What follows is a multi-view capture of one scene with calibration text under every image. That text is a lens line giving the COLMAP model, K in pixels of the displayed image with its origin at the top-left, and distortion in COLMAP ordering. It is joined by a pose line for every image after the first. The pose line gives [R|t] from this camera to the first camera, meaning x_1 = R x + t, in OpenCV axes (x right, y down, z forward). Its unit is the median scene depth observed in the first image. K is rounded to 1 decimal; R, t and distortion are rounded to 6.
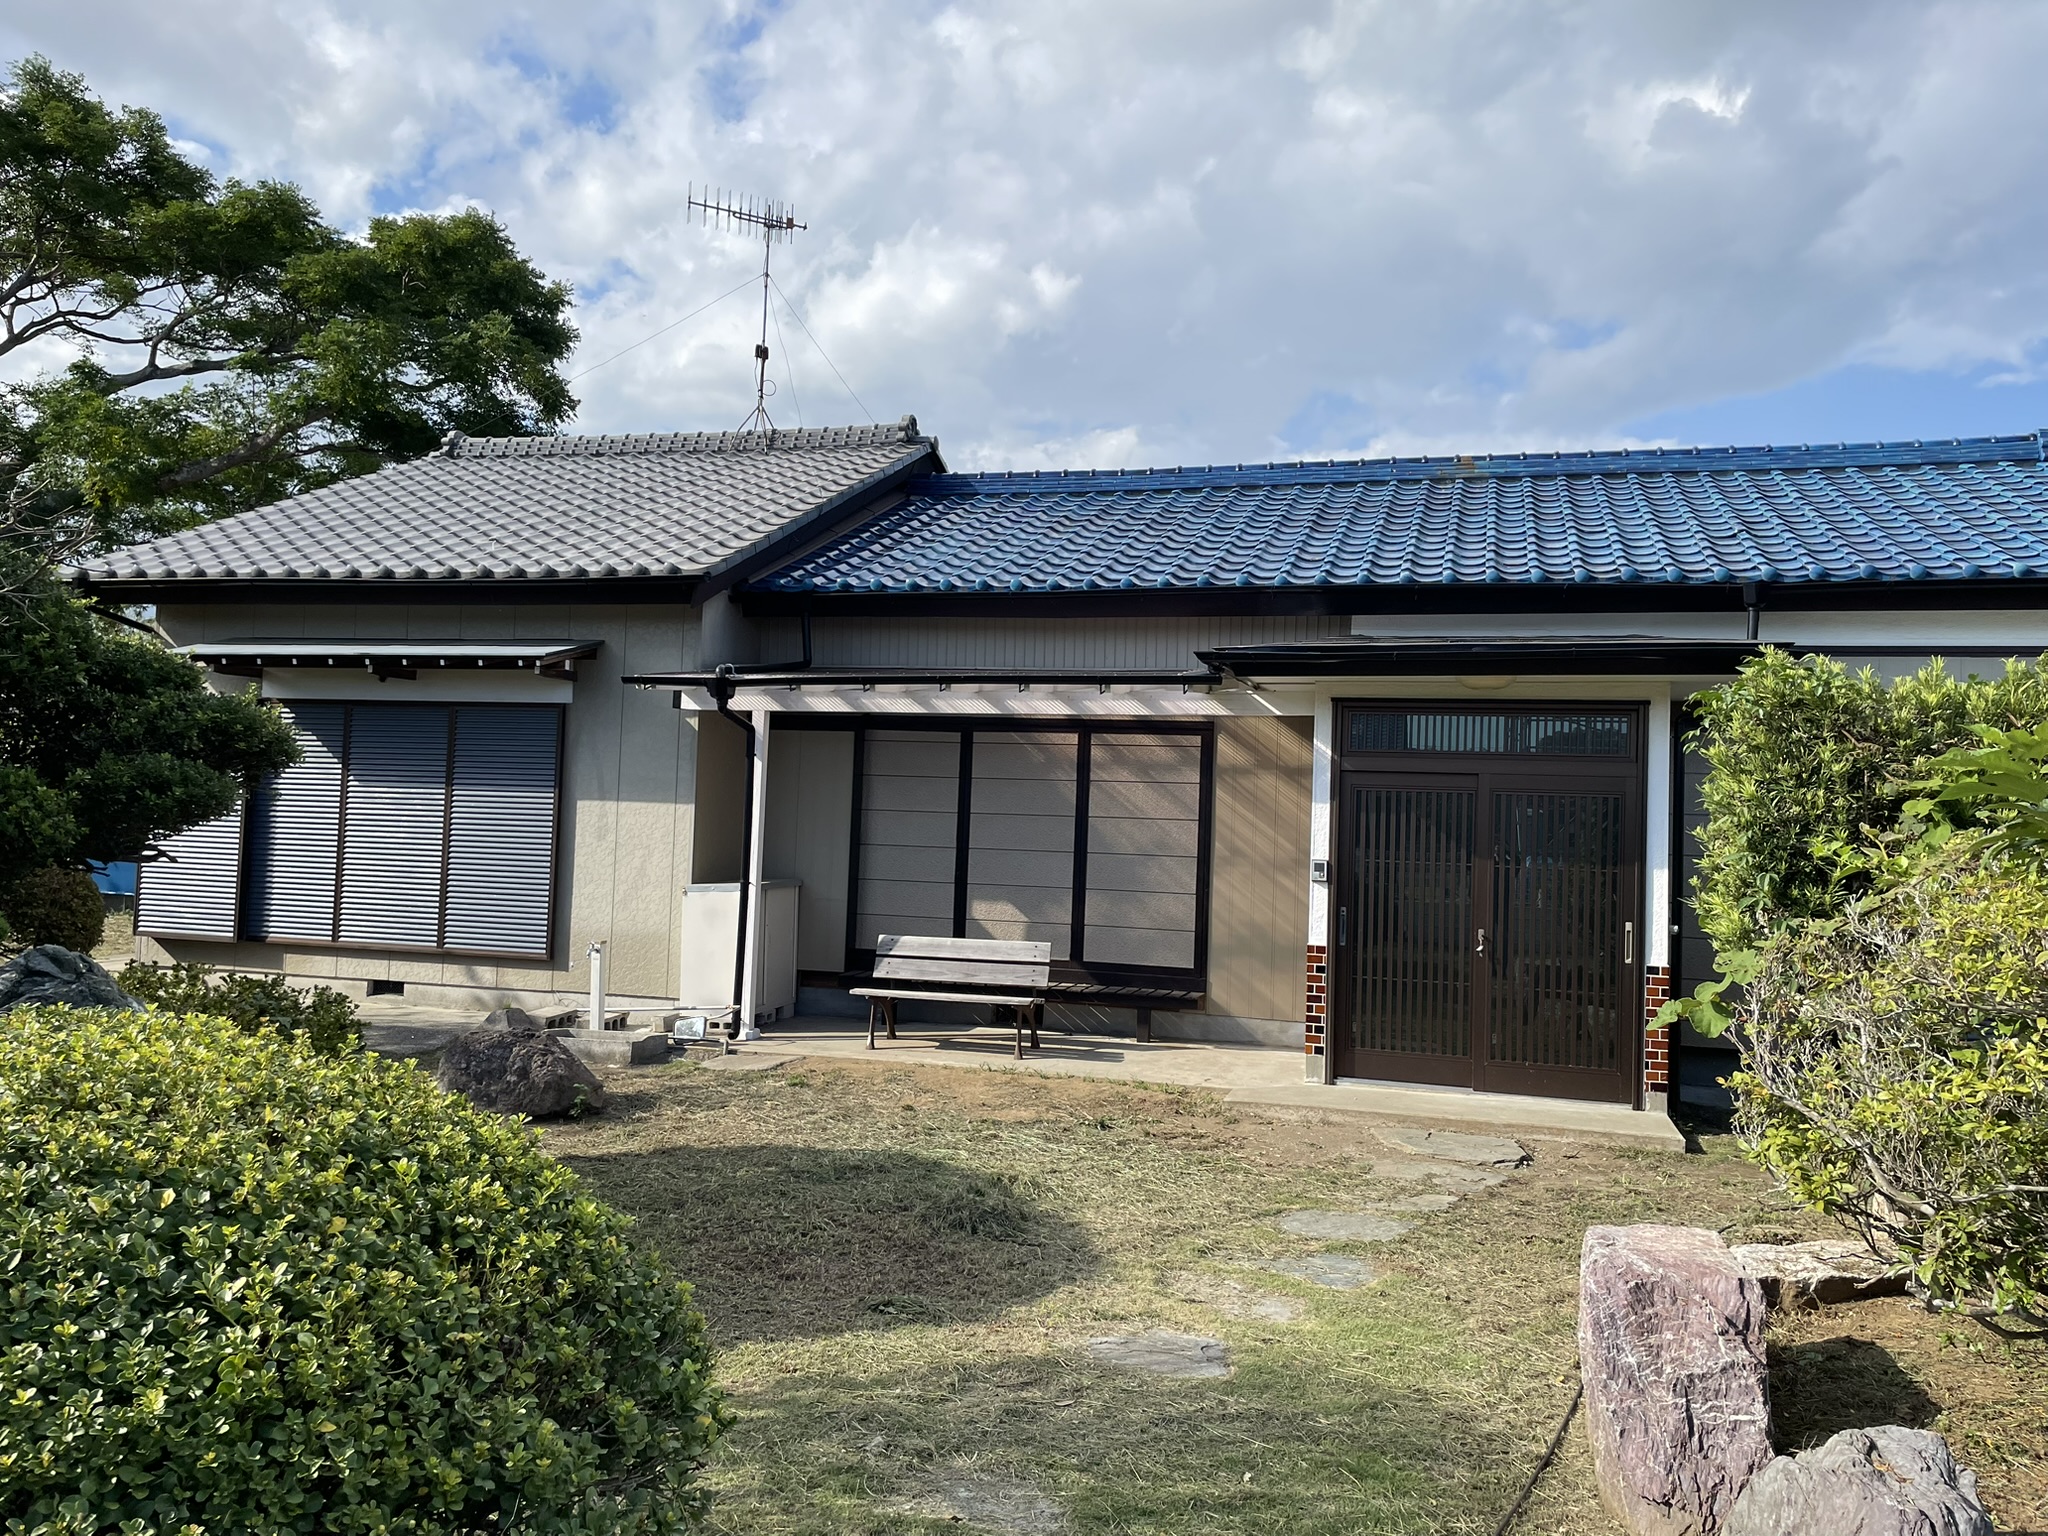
lens RADIAL K [[1501.6, 0, 1024.0], [0, 1501.6, 768.0], [0, 0, 1]] dist [-0.001455, -0.001207]
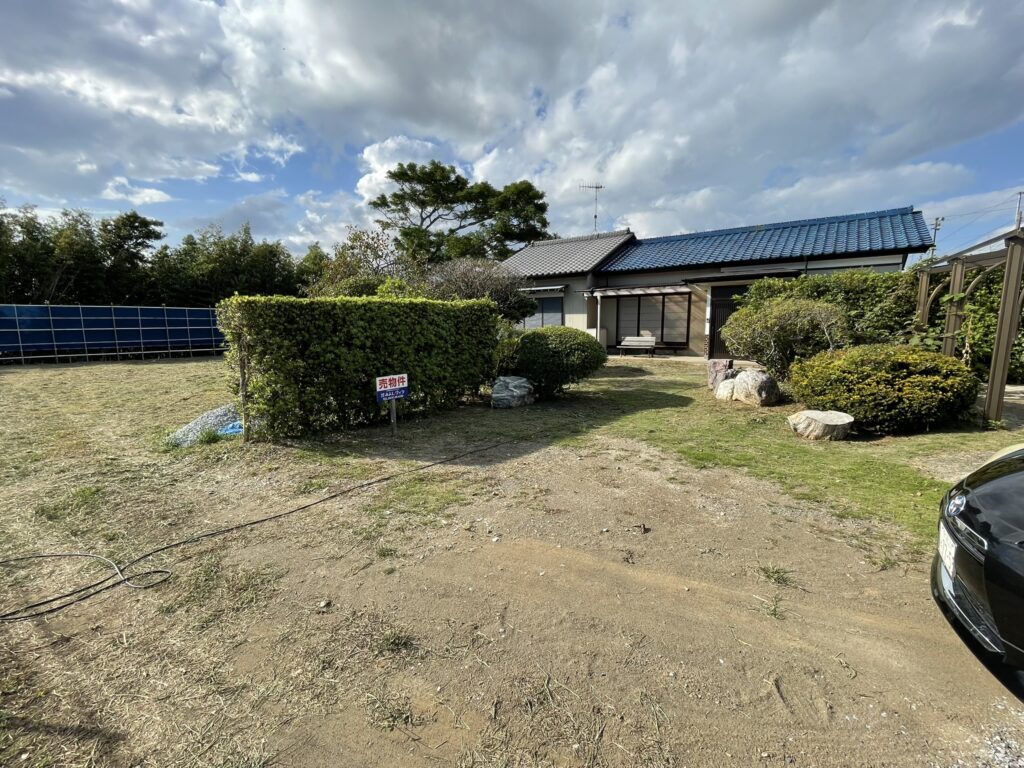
lens RADIAL K [[449.7, 0, 512.0], [0, 449.7, 384.0], [0, 0, 1]] dist [0.001158, -0.000017]
pose [[0.940226, 0.002198, -0.340544, 0.077076], [0.054608, 0.986066, 0.157134, 0.003445], [0.336144, -0.166338, 0.927005, -0.616984]]
